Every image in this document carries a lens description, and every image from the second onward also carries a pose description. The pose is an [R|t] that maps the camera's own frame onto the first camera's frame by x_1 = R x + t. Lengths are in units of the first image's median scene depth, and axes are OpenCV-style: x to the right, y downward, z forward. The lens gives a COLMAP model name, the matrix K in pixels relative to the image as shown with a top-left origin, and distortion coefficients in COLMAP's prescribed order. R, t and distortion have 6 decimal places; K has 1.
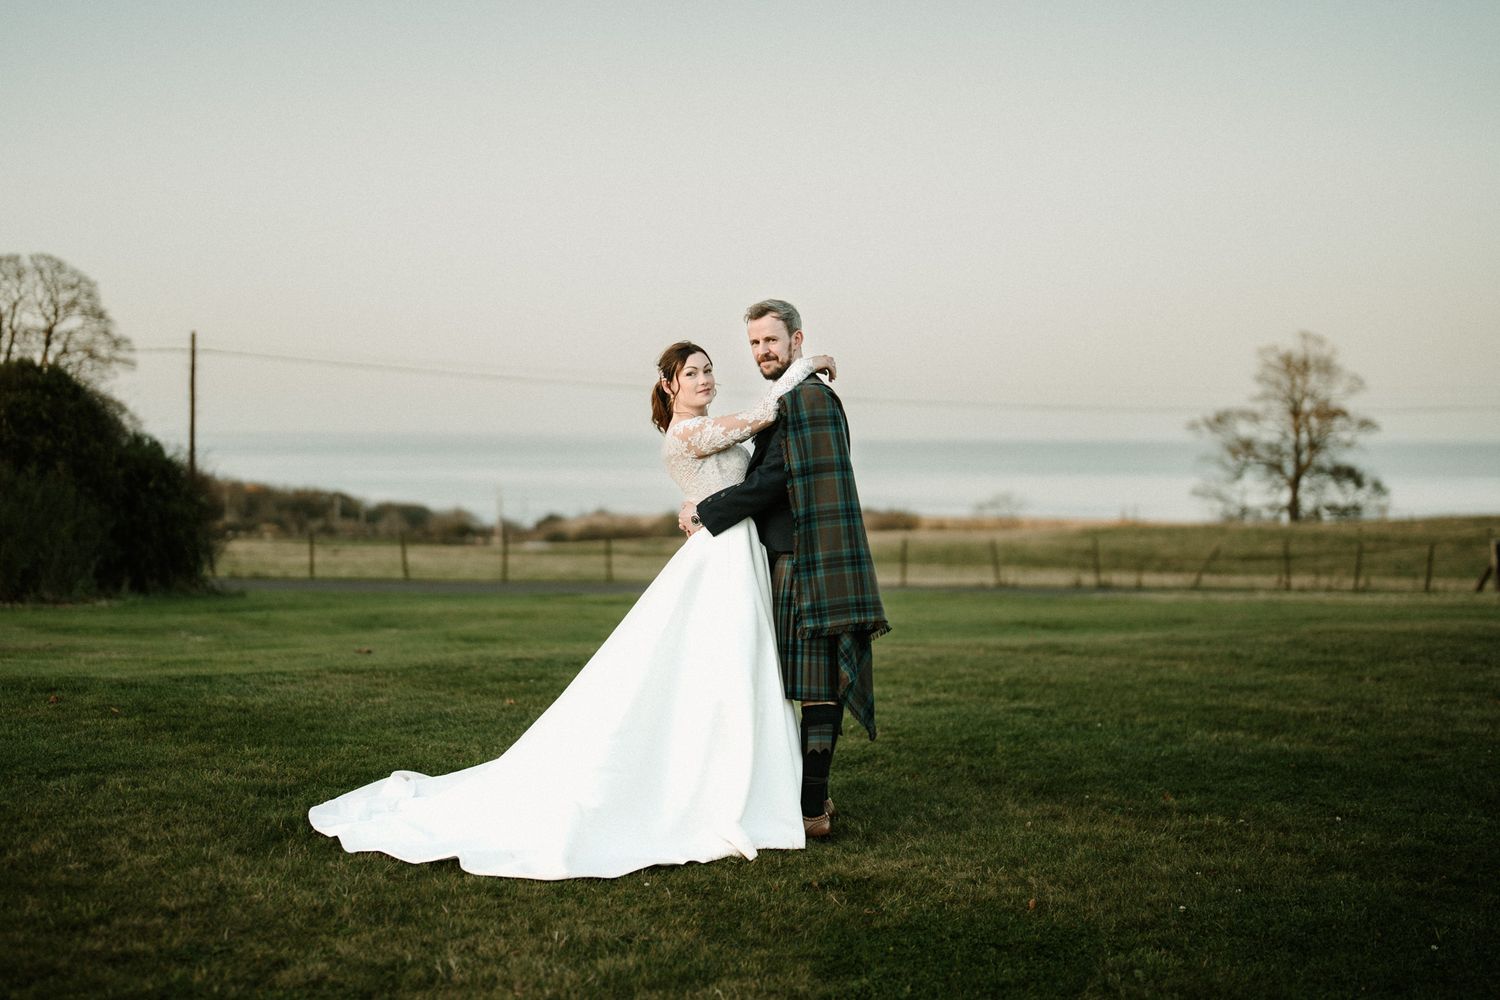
lens RADIAL K [[2178.2, 0, 750.0], [0, 2178.2, 500.0], [0, 0, 1]] dist [-0.012153, 0.074057]
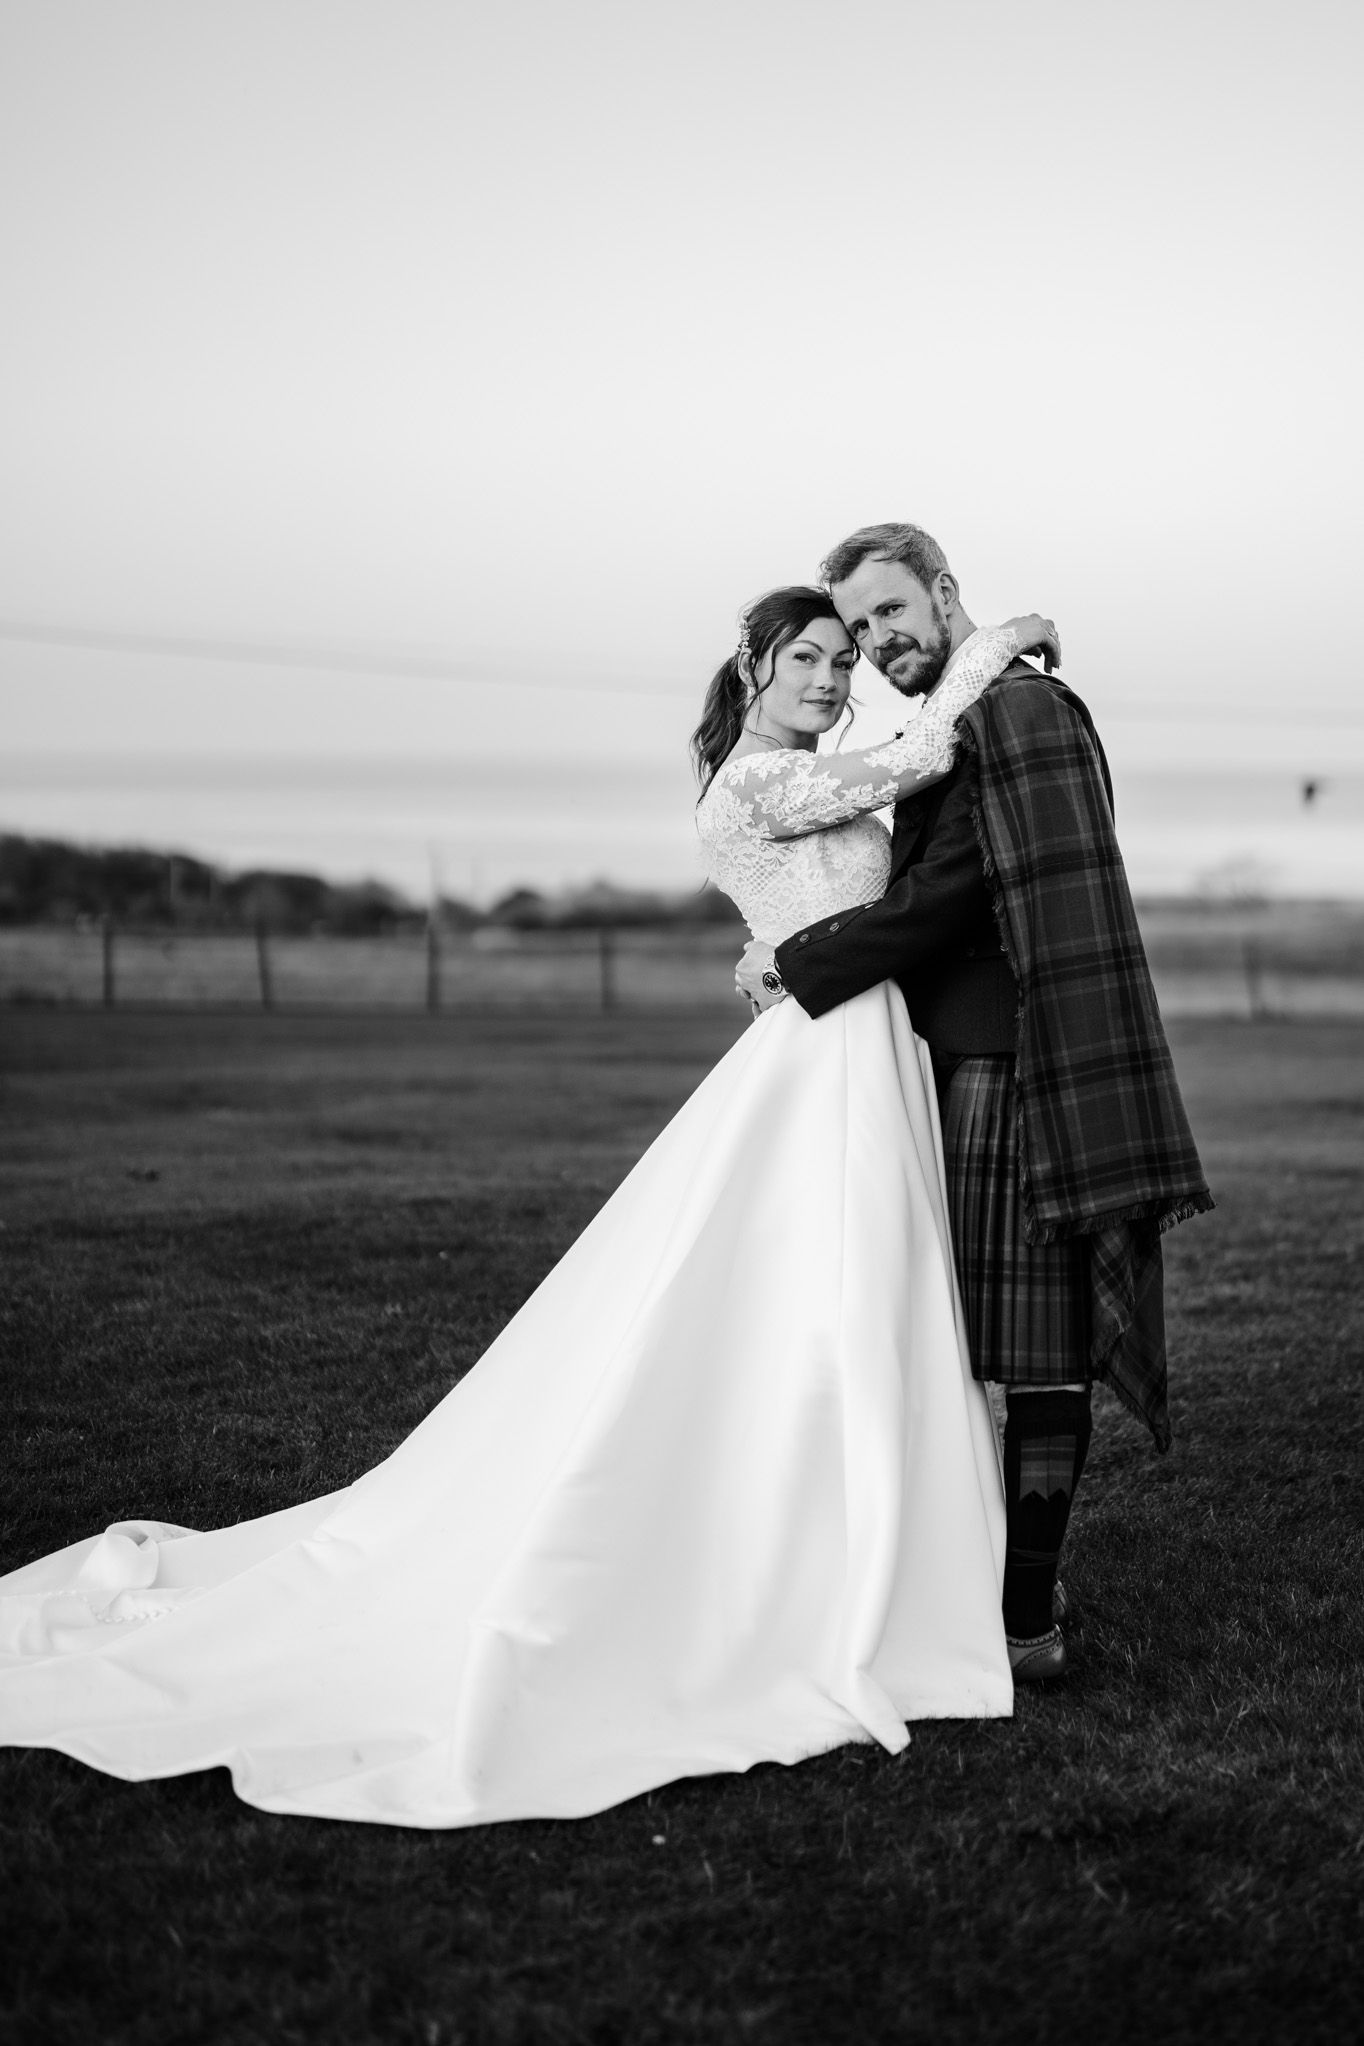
lens RADIAL K [[2987.3, 0, 821.0], [0, 2987.3, 917.3], [0, 0, 1]] dist [0.007061, 0.033722]
pose [[0.999999, 0.001113, 0.000758, -0.011924], [-0.001132, 0.999651, 0.026412, -0.016452], [-0.000728, -0.026412, 0.999651, 0.309079]]
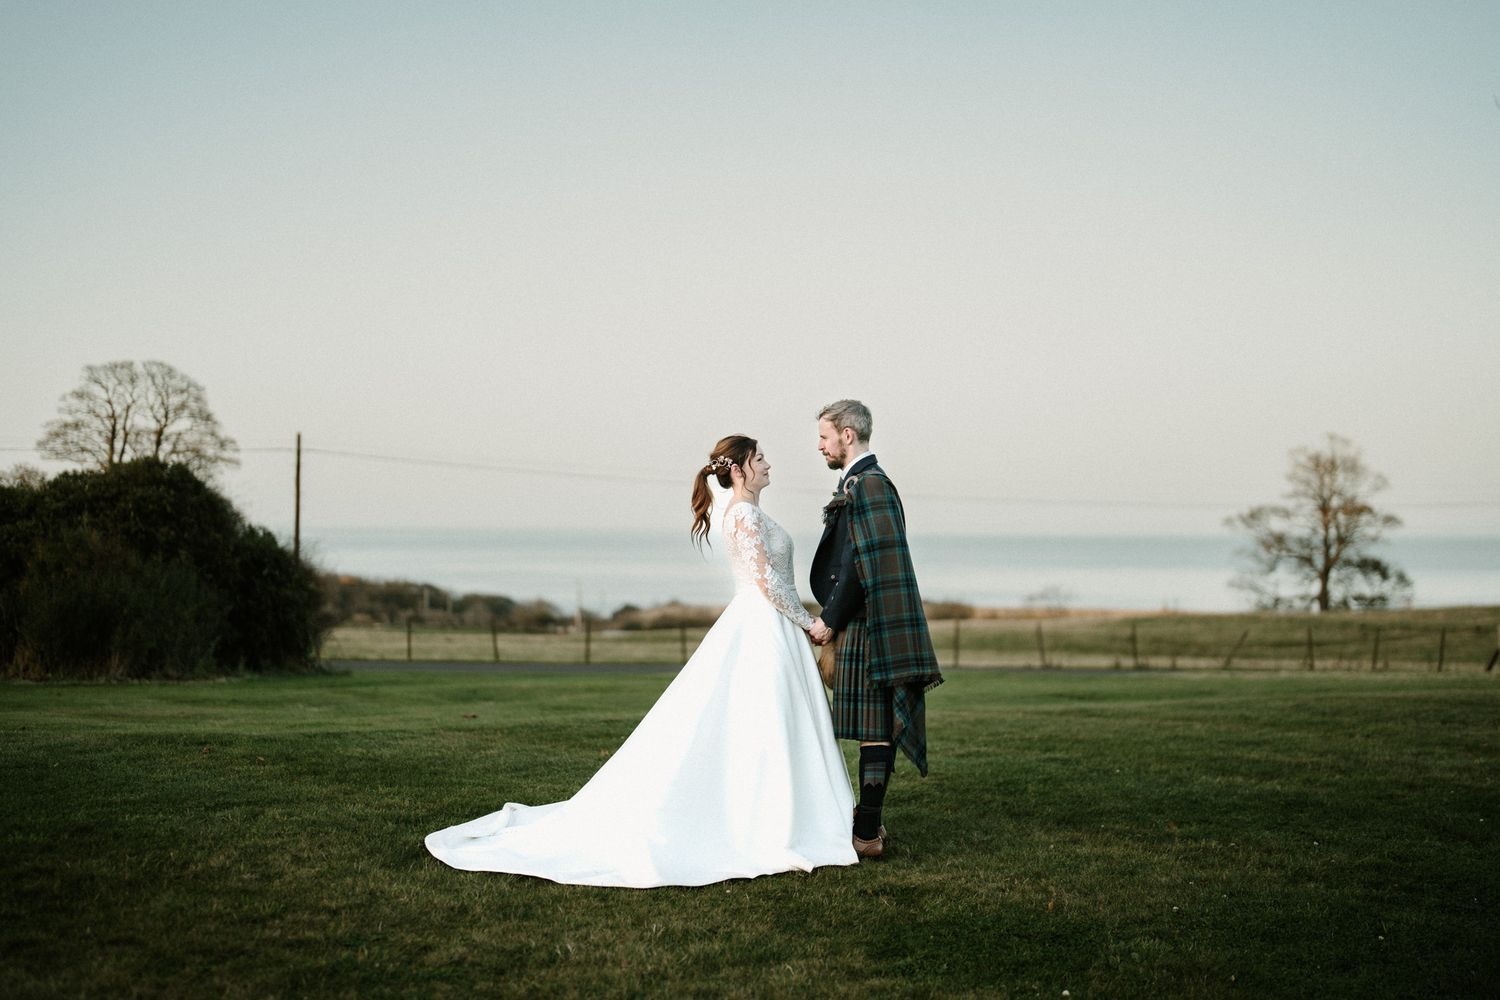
lens RADIAL K [[2190.1, 0, 842.2], [0, 2190.1, 501.0], [0, 0, 1]] dist [0.007061, 0.033722]
pose [[0.999919, 0.000022, 0.012755, -0.000277], [0.000586, 0.998862, -0.047692, 0.015184], [-0.012742, 0.047695, 0.998781, -0.156534]]
